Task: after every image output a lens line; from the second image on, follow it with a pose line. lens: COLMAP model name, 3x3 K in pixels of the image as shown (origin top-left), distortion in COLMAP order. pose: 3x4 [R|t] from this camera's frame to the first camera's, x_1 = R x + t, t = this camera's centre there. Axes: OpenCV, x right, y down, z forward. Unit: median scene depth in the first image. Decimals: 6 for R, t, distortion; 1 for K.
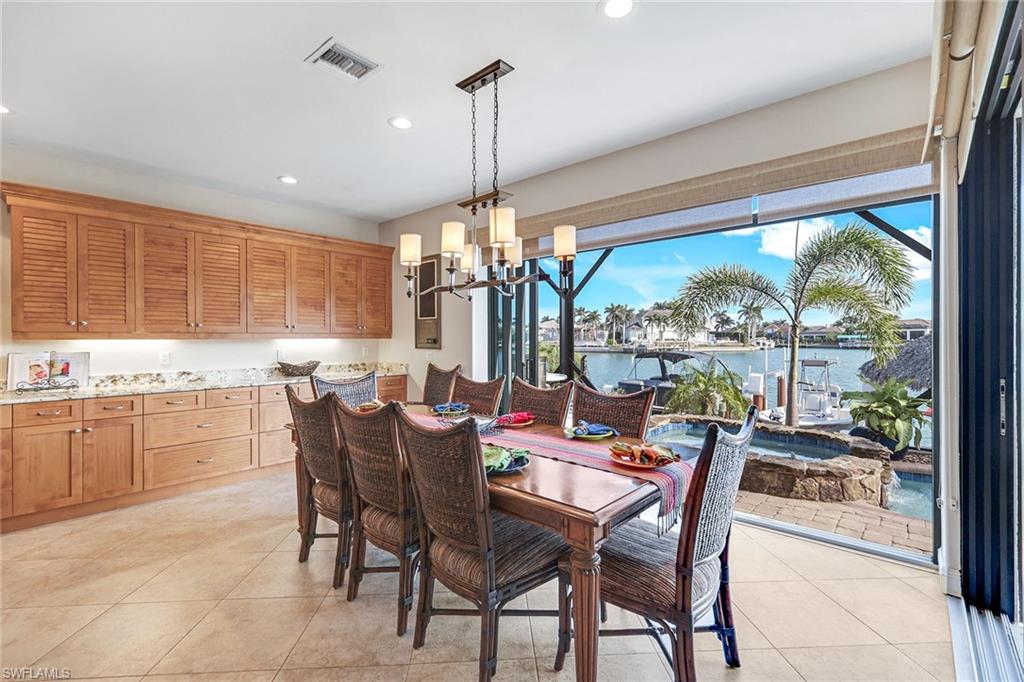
lens RADIAL K [[451.8, 0, 509.2], [0, 451.8, 336.0], [0, 0, 1]] dist [0.000367, -0.000029]
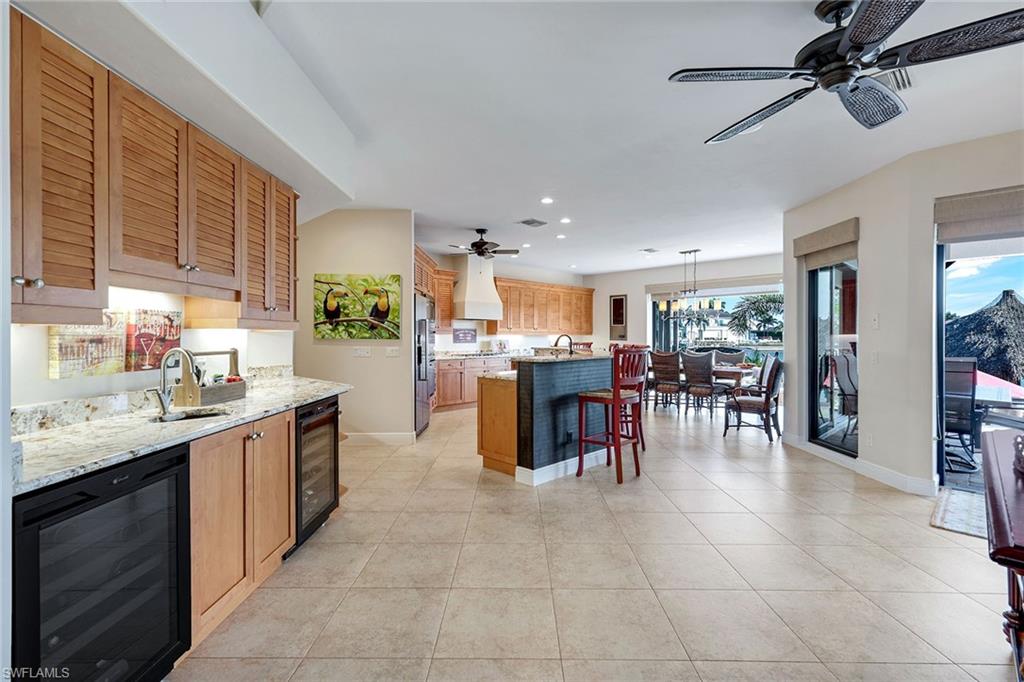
lens RADIAL K [[465.2, 0, 509.9], [0, 465.2, 339.1], [0, 0, 1]] dist [0.000929, 0.000100]
pose [[0.998229, 0.002312, -0.059437, -0.798177], [-0.001790, 0.999959, 0.008831, 0.008508], [0.059455, -0.008709, 0.998193, -1.663017]]
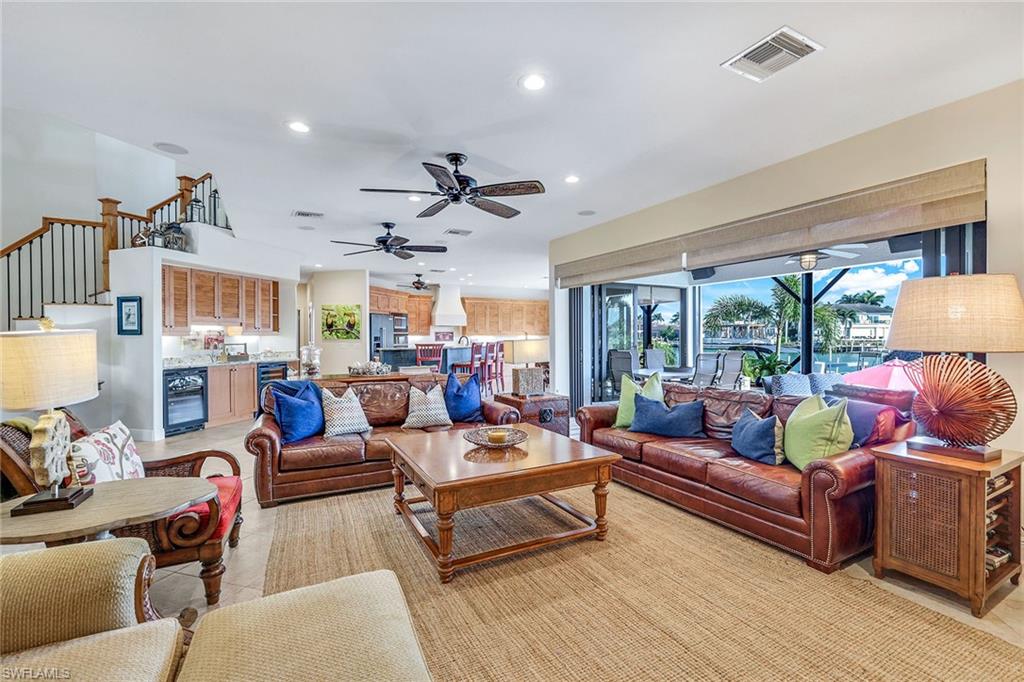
lens RADIAL K [[451.8, 0, 509.2], [0, 451.8, 336.0], [0, 0, 1]] dist [0.000367, -0.000029]
pose [[0.938504, -0.000753, -0.345267, 0.616166], [0.002362, 0.999988, 0.004239, -0.005516], [0.345259, -0.004794, 0.938495, -2.482223]]
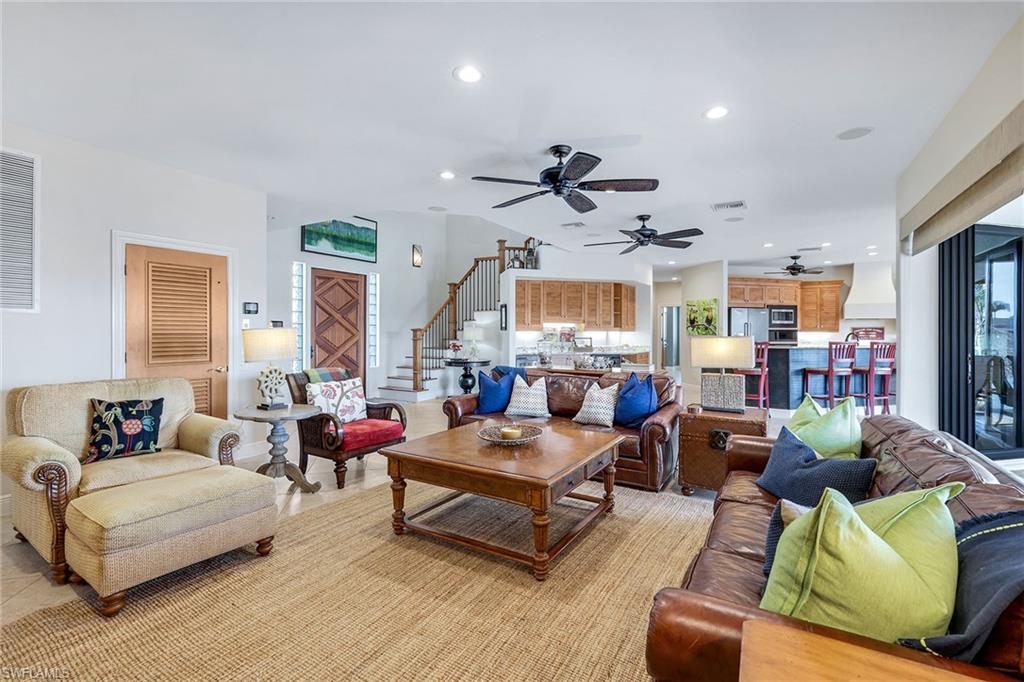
lens RADIAL K [[451.8, 0, 509.2], [0, 451.8, 336.0], [0, 0, 1]] dist [0.000367, -0.000029]
pose [[0.185775, 0.010695, -0.982534, 1.142129], [0.001327, 0.999937, 0.011135, -0.002894], [0.982591, -0.003372, 0.185749, -1.825184]]
